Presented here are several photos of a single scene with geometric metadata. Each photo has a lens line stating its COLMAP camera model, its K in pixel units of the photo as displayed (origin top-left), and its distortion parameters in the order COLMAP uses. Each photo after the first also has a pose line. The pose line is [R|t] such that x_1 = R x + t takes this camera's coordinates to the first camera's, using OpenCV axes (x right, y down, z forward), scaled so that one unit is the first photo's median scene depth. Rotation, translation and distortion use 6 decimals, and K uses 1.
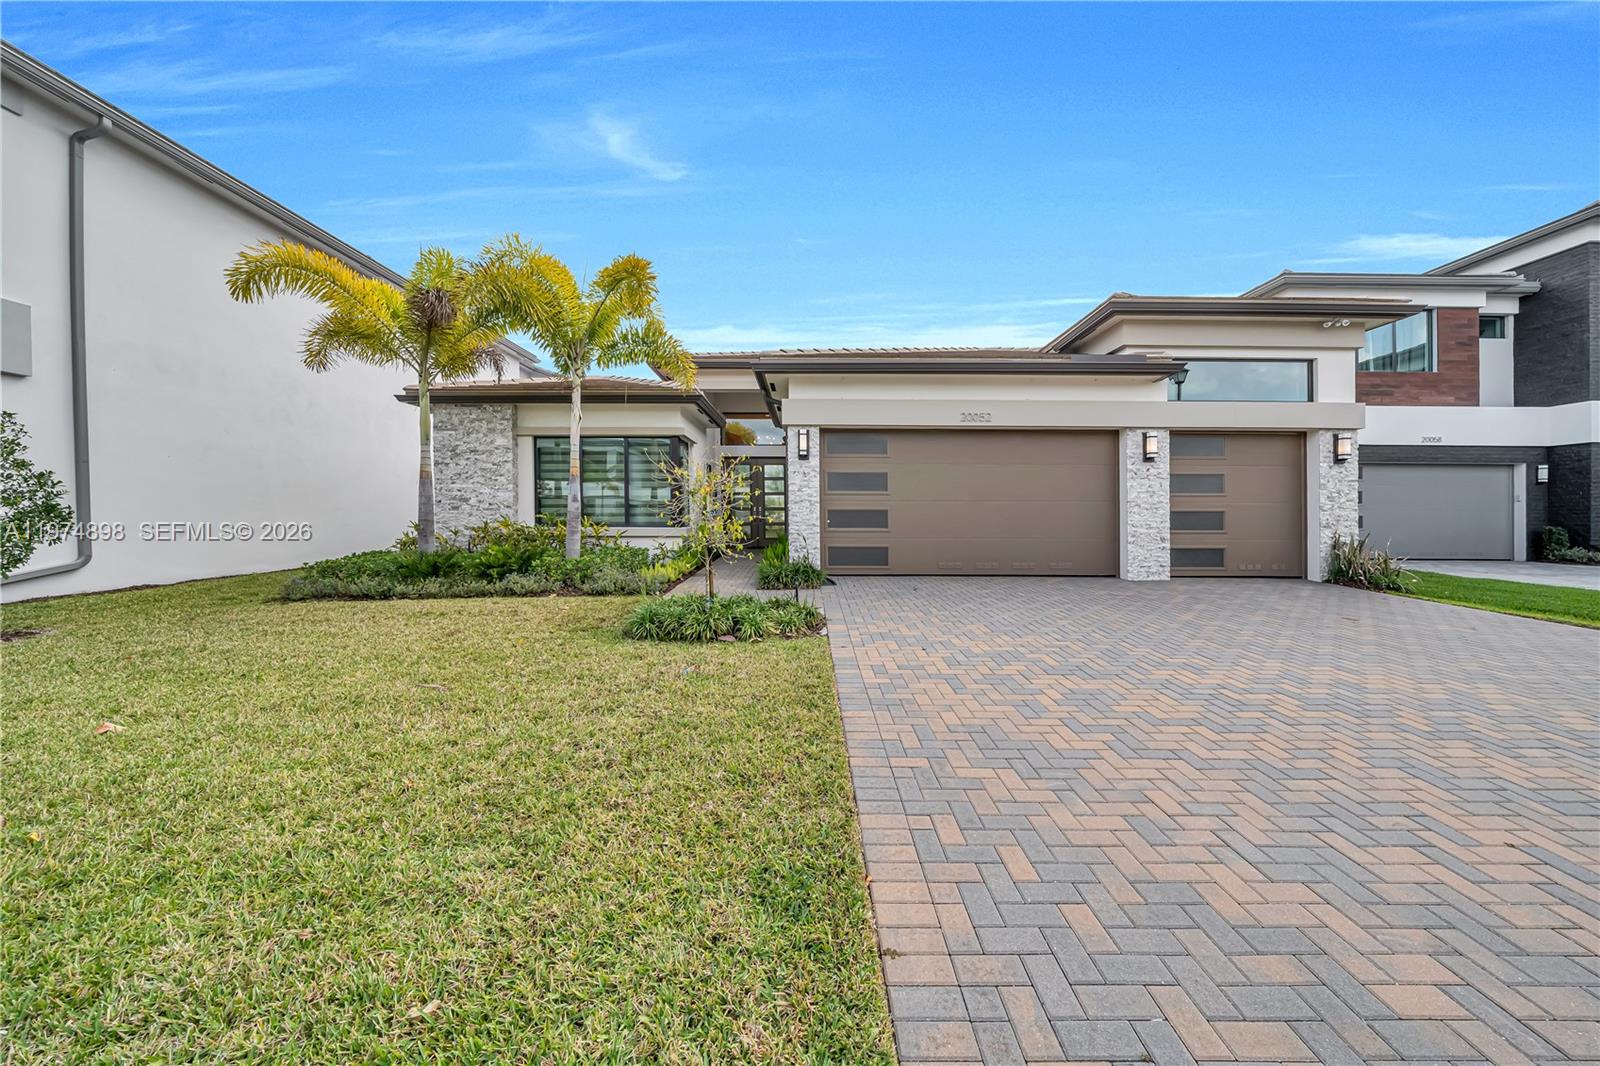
lens RADIAL K [[549.1, 0, 801.6], [0, 549.1, 526.6], [0, 0, 1]] dist [-0.001861, -0.000330]
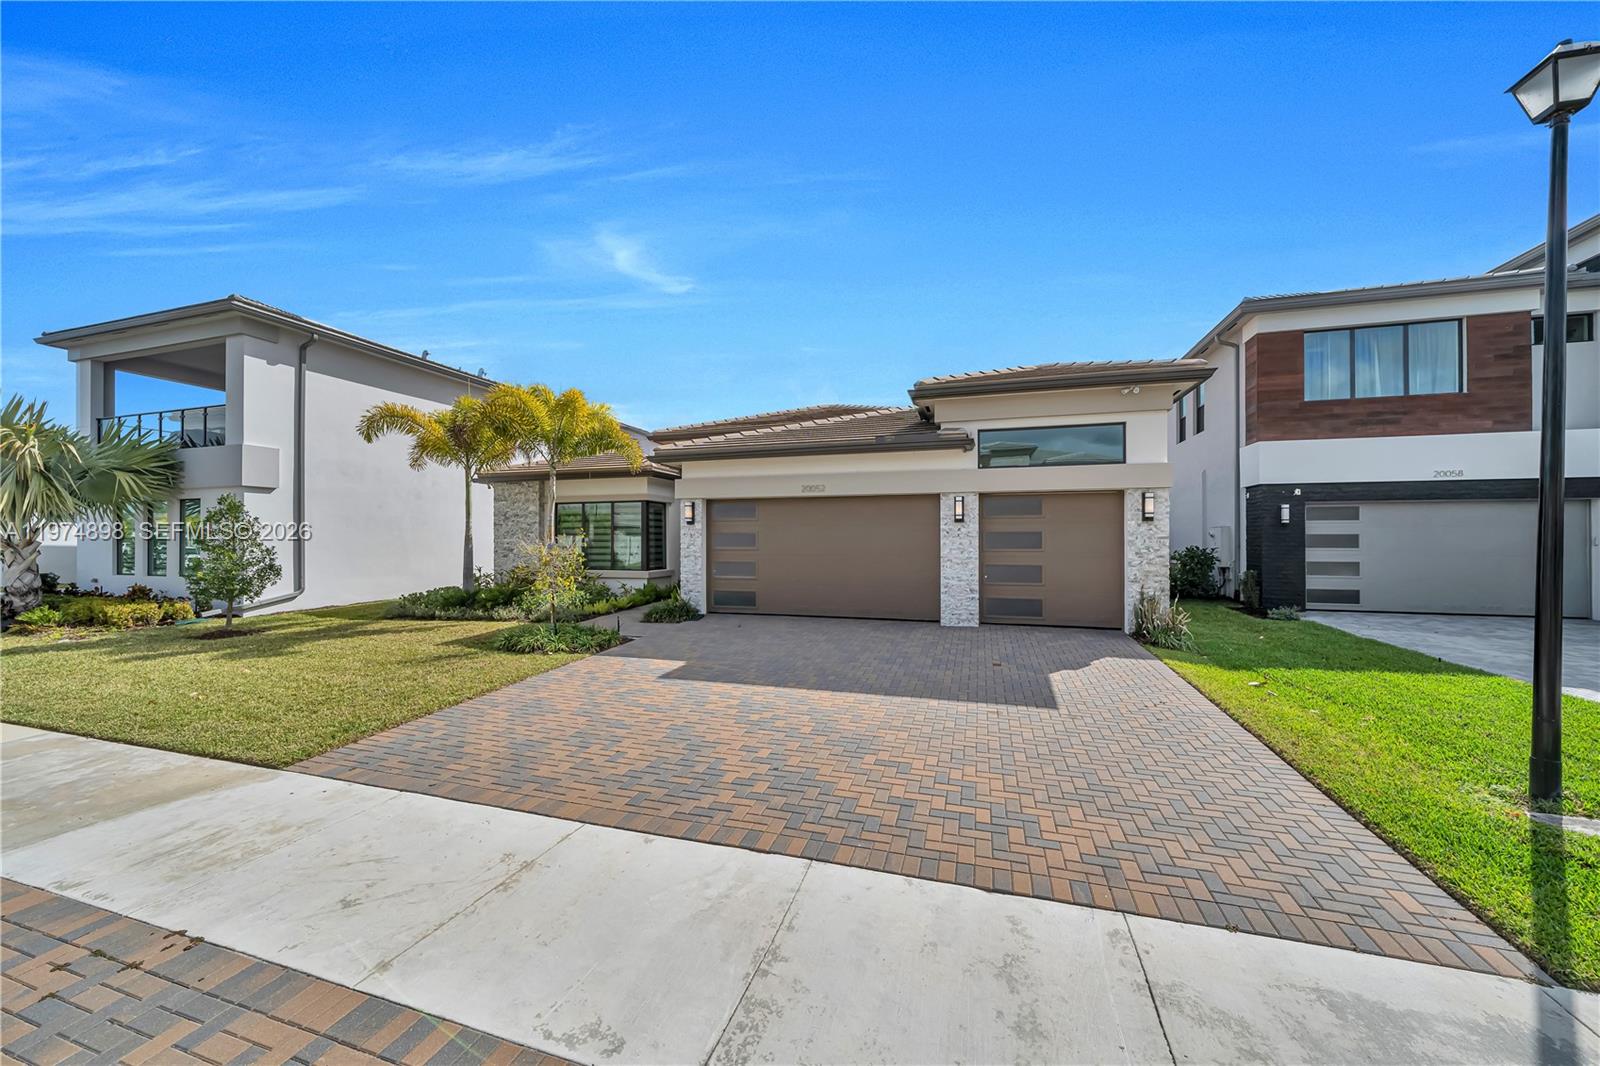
lens RADIAL K [[600.1, 0, 800.0], [0, 600.1, 533.0], [0, 0, 1]] dist [-0.001243, -0.000065]
pose [[0.951722, -0.009636, -0.306808, 0.693180], [0.001503, 0.999642, -0.026731, -0.062391], [0.306956, 0.024979, 0.951396, -0.289631]]
